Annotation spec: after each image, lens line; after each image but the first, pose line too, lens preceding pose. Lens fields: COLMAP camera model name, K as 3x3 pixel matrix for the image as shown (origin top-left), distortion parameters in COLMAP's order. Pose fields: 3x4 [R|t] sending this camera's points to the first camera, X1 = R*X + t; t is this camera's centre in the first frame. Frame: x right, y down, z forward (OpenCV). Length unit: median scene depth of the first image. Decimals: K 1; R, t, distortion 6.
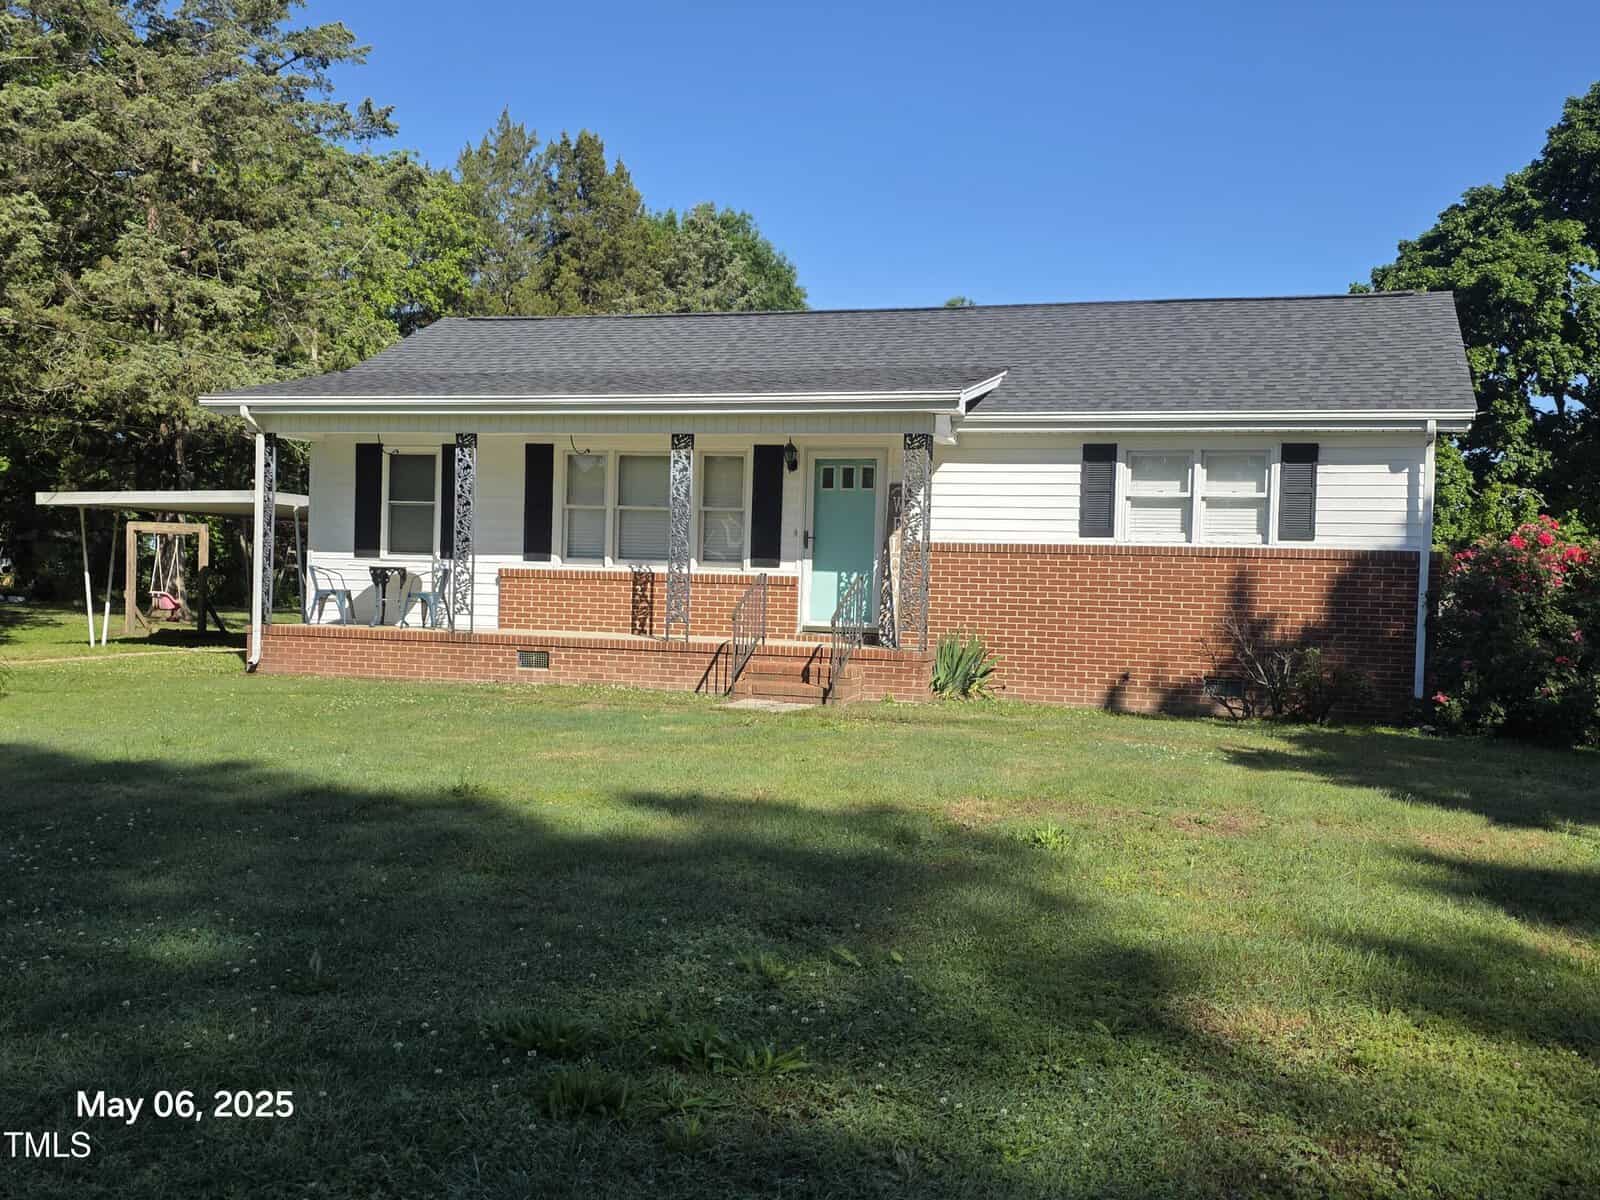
lens RADIAL K [[1201.0, 0, 800.0], [0, 1201.0, 600.0], [0, 0, 1]] dist [0.021597, 0.001880]
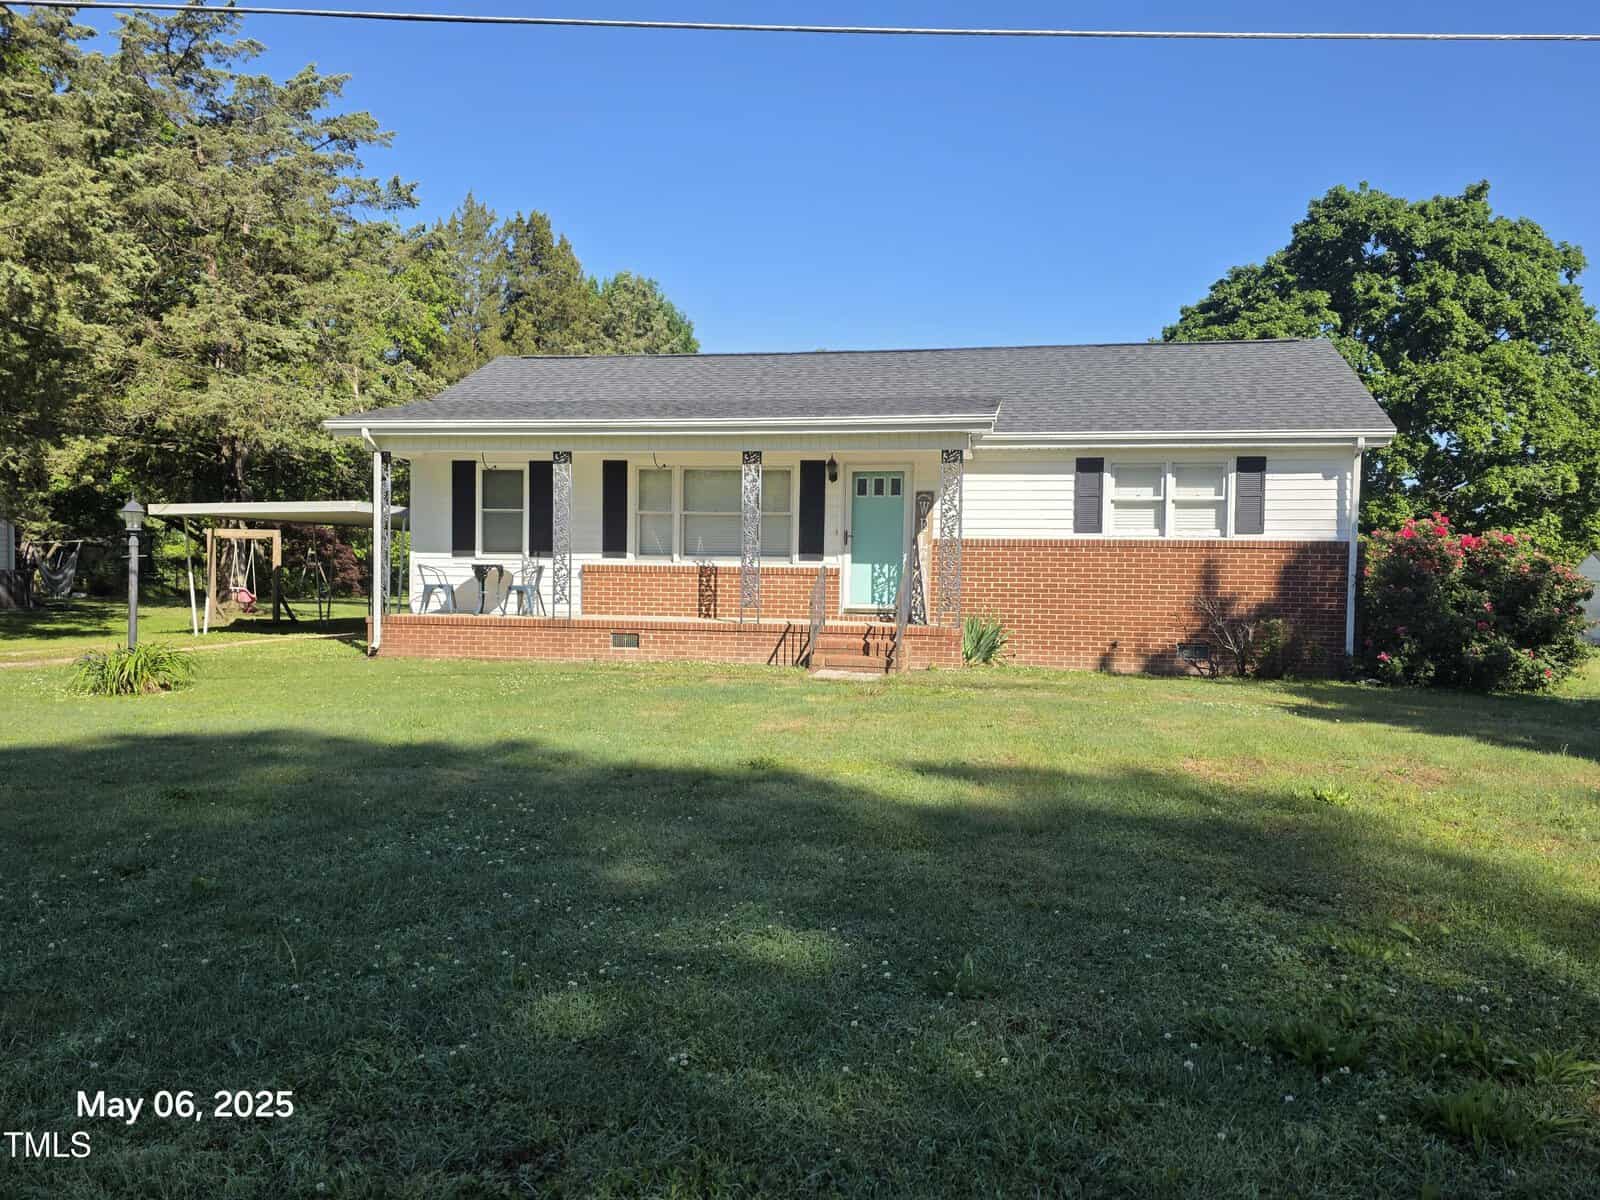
lens RADIAL K [[943.5, 0, 797.7], [0, 943.5, 589.9], [0, 0, 1]] dist [0.020743, -0.000457]
pose [[0.995938, -0.015783, 0.088644, -0.119672], [0.015298, 0.999864, 0.006142, -0.003563], [-0.088729, -0.004761, 0.996044, 0.045458]]
